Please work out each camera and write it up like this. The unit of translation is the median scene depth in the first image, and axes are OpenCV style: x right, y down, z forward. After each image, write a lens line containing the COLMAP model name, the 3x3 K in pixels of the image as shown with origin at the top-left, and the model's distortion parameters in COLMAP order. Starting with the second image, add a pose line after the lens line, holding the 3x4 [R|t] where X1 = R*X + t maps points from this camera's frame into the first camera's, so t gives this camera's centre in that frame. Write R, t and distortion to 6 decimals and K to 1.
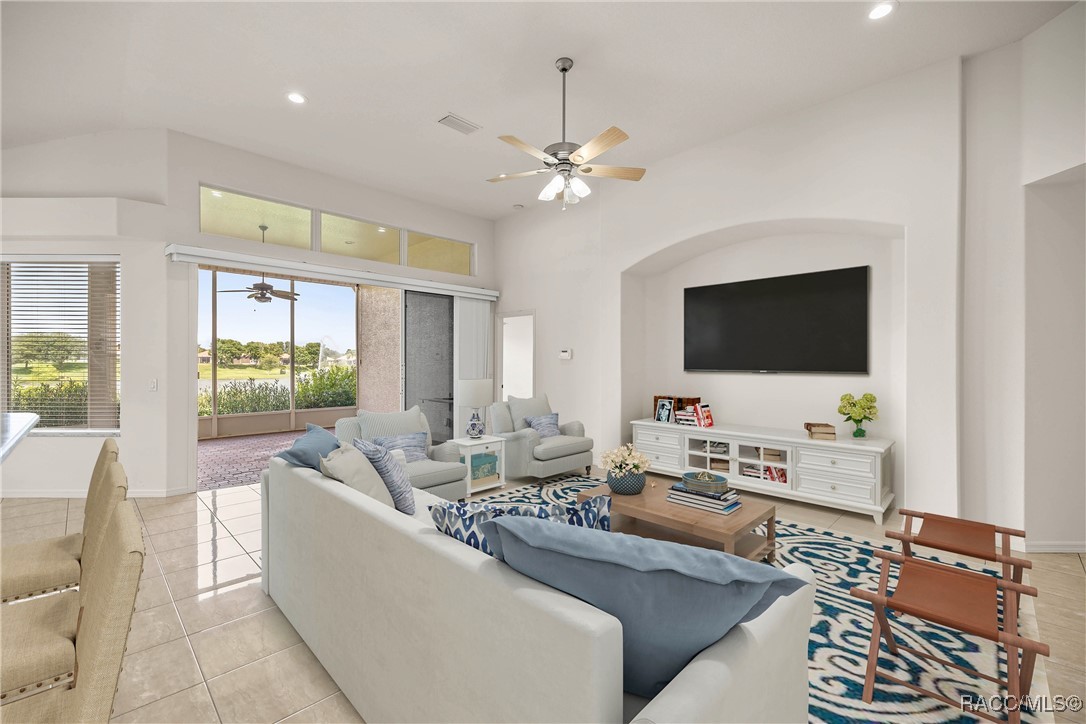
lens RADIAL K [[452.9, 0, 543.0], [0, 452.9, 362.0], [0, 0, 1]] dist [0.000321, -0.000029]
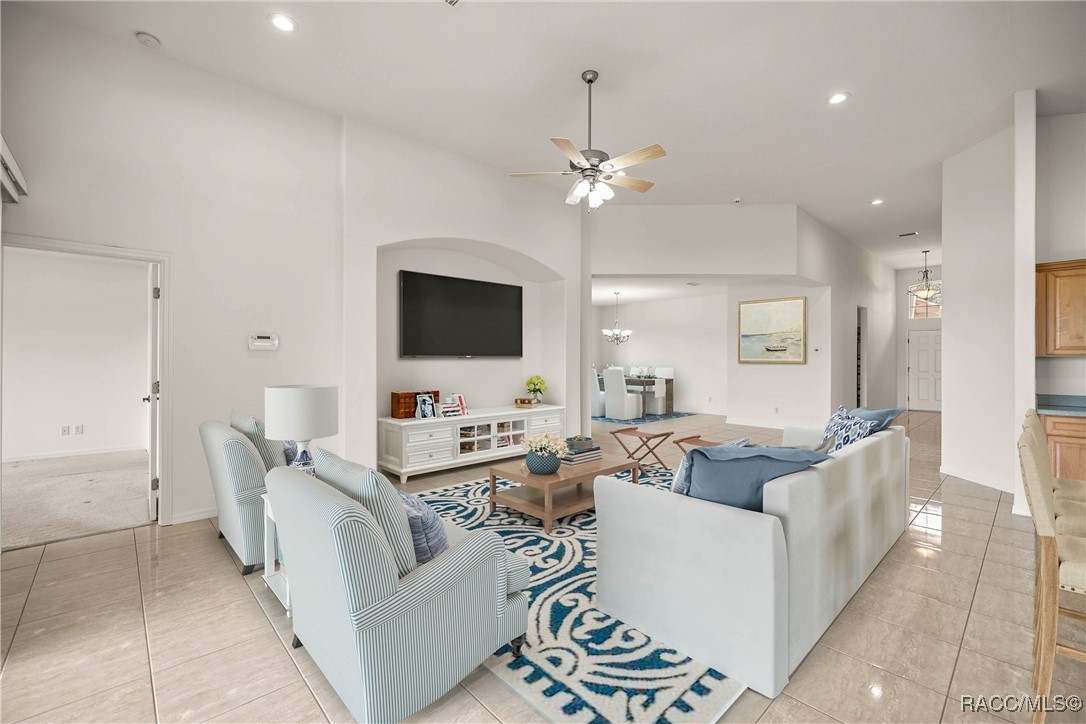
lens RADIAL K [[452.9, 0, 543.0], [0, 452.9, 362.0], [0, 0, 1]] dist [0.000321, -0.000029]
pose [[0.048259, -0.009536, 0.998789, -0.686819], [0.000774, 0.999954, 0.009510, 0.004571], [-0.998835, 0.000314, 0.048264, 0.713580]]
